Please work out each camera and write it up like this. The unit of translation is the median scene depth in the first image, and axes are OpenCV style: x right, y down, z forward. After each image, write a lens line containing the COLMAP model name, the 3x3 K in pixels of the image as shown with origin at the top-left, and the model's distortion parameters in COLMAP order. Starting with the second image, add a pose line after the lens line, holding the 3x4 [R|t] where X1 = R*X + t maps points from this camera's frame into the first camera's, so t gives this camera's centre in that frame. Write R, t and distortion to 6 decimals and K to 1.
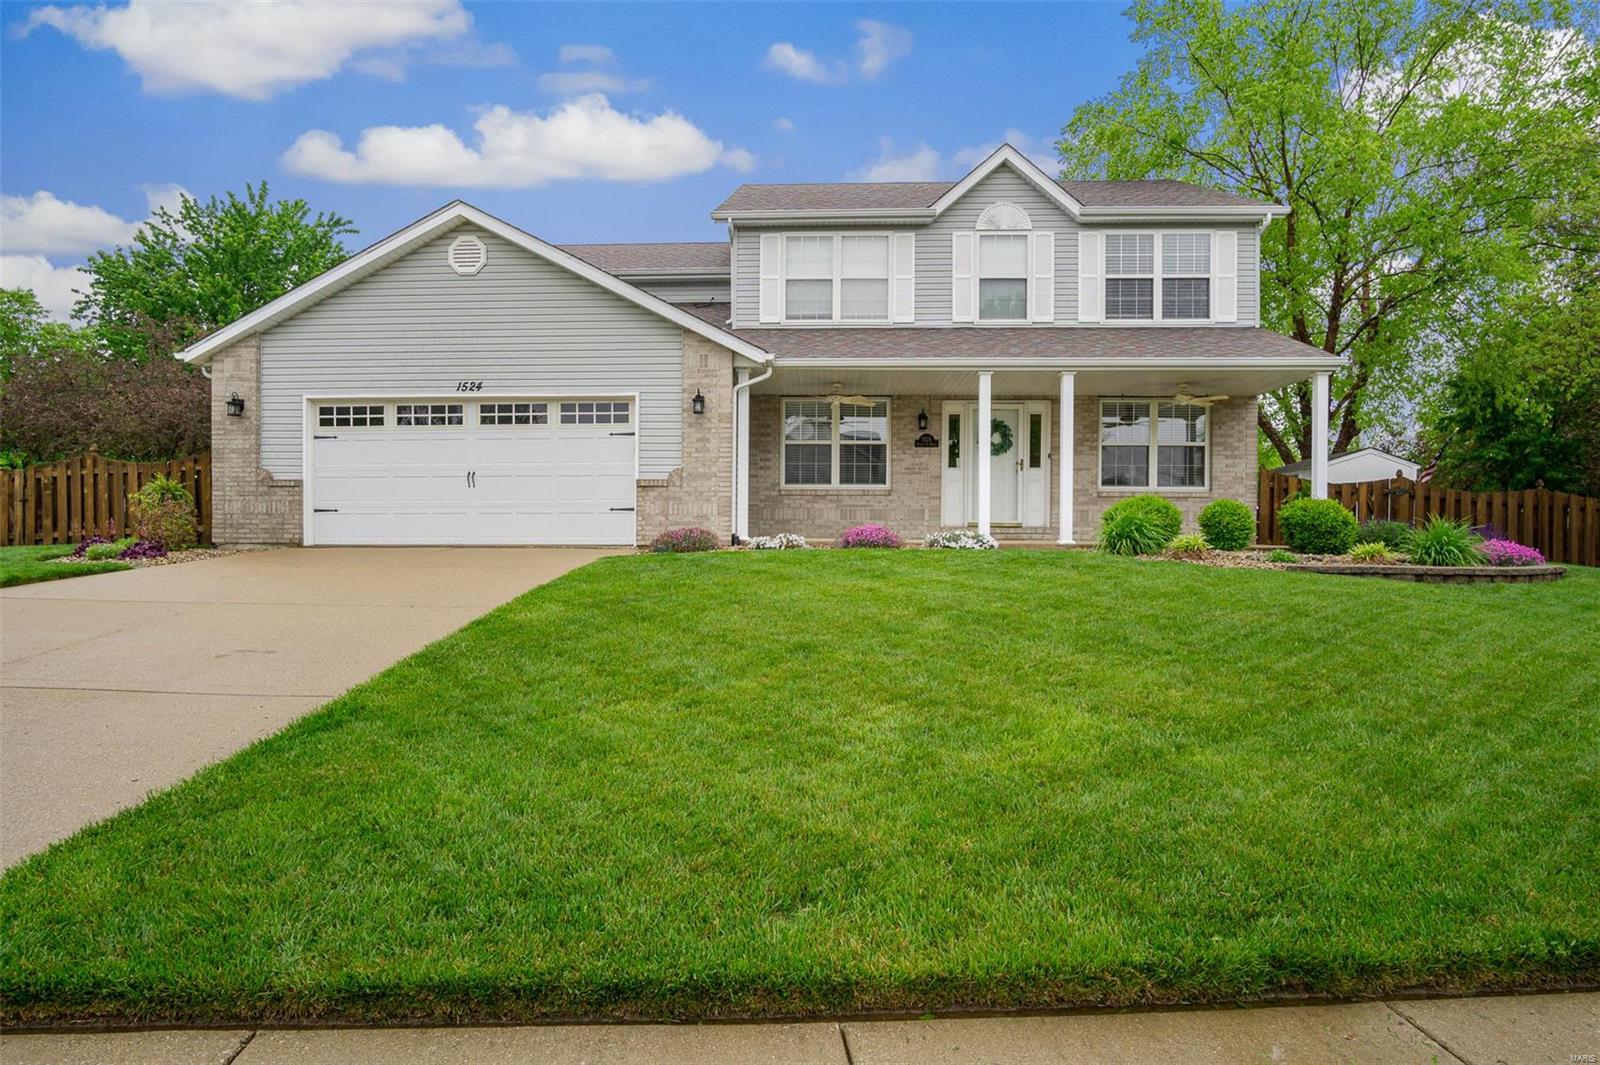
lens RADIAL K [[860.6, 0, 800.0], [0, 860.6, 568.9], [0, 0, 1]] dist [-0.015461, -0.000013]
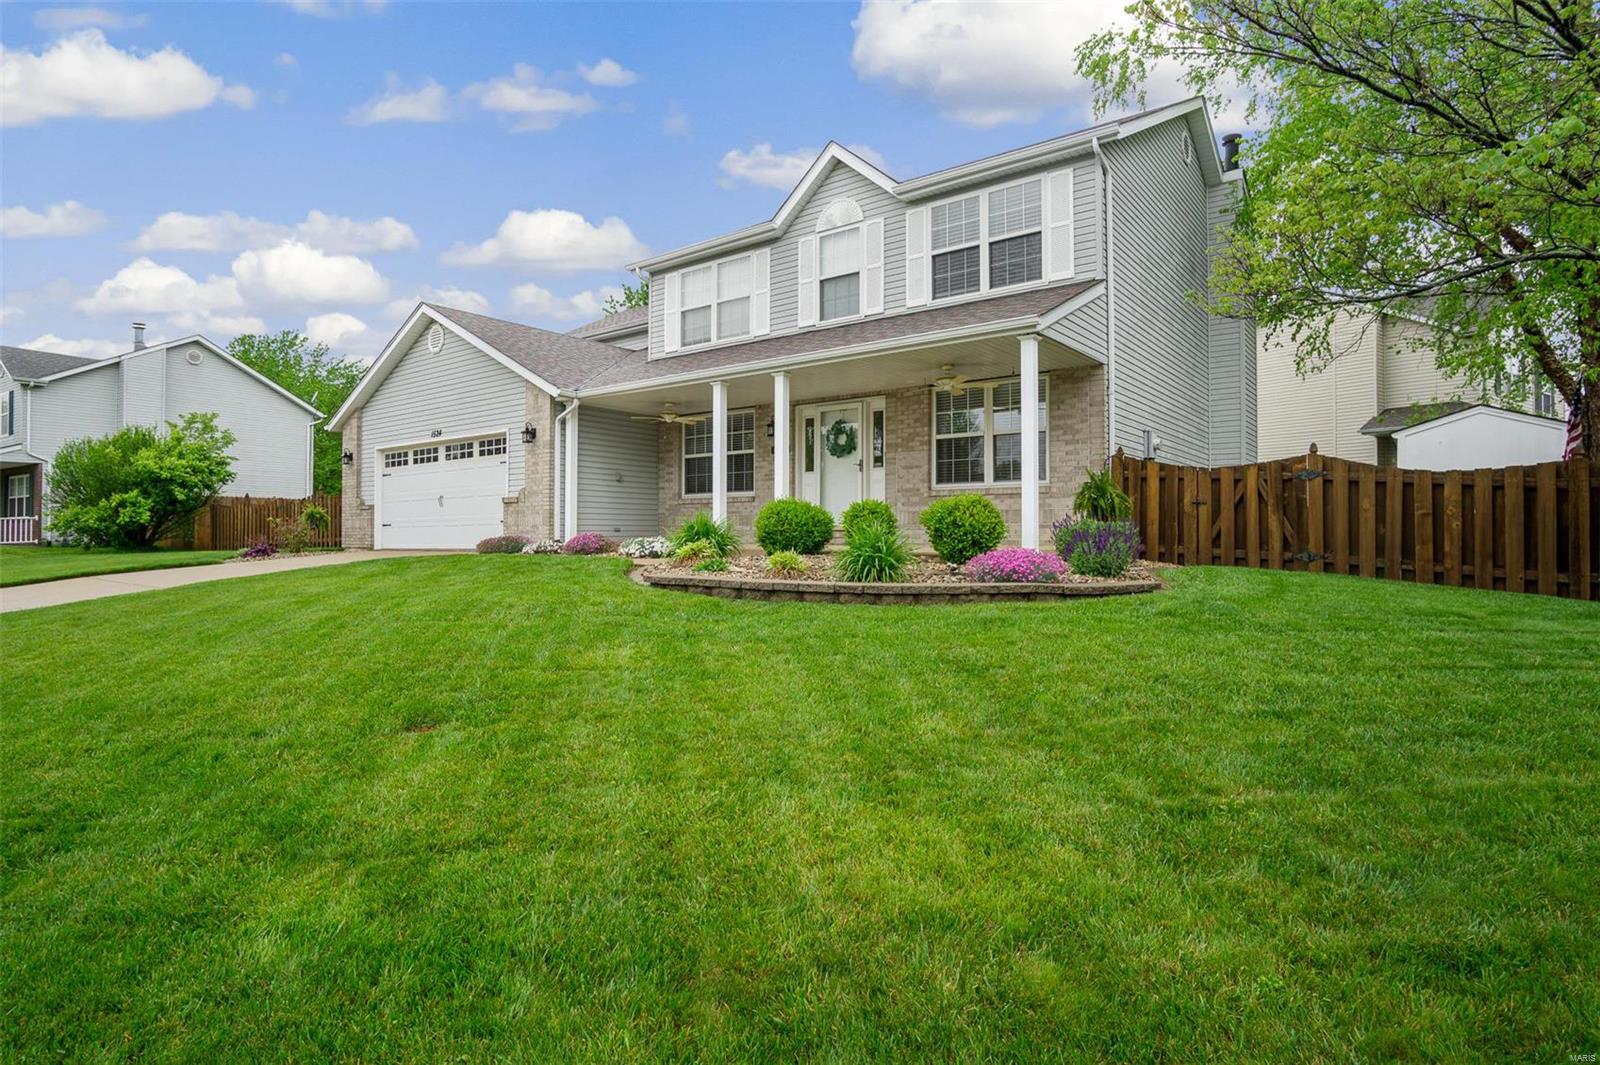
lens RADIAL K [[848.0, 0, 800.0], [0, 848.0, 532.5], [0, 0, 1]] dist [-0.000812, -0.000018]
pose [[0.821495, -0.008481, -0.570153, 0.751679], [-0.012364, 0.999389, -0.032680, -0.015275], [0.570082, 0.033896, 0.820889, 0.194802]]
